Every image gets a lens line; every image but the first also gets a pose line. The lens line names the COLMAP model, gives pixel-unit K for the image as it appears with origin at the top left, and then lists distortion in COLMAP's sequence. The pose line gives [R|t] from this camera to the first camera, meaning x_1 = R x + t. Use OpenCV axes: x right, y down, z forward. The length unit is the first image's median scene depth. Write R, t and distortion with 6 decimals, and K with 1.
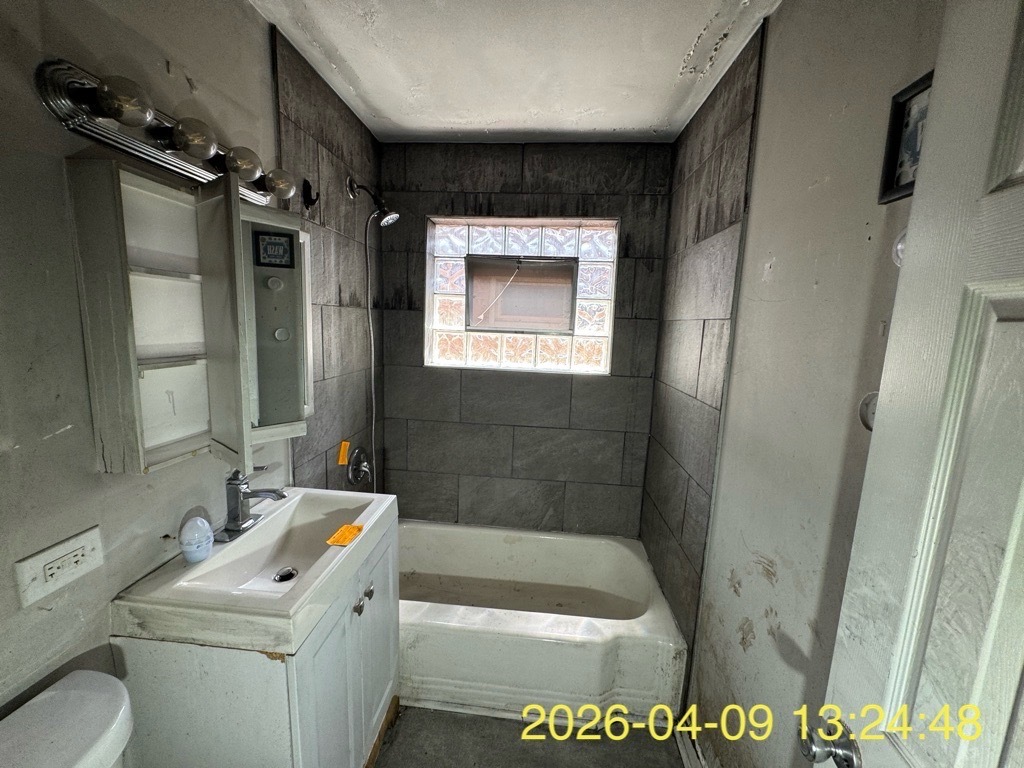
lens RADIAL K [[407.4, 0, 510.8], [0, 407.4, 383.1], [0, 0, 1]] dist [-0.003756, 0.000540]
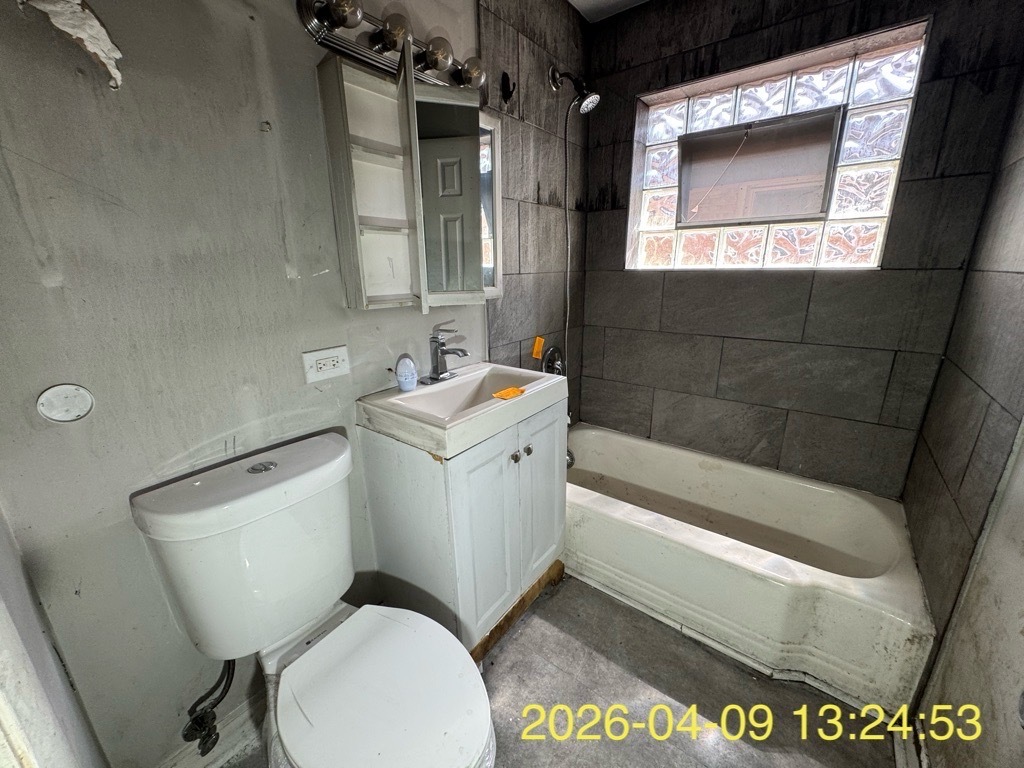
lens RADIAL K [[407.4, 0, 509.9], [0, 407.4, 382.8], [0, 0, 1]] dist [-0.003756, 0.000540]
pose [[0.837399, 0.101445, -0.537096, 0.139993], [-0.033766, 0.990351, 0.134408, 0.139721], [0.545548, -0.094418, 0.832744, 0.049480]]
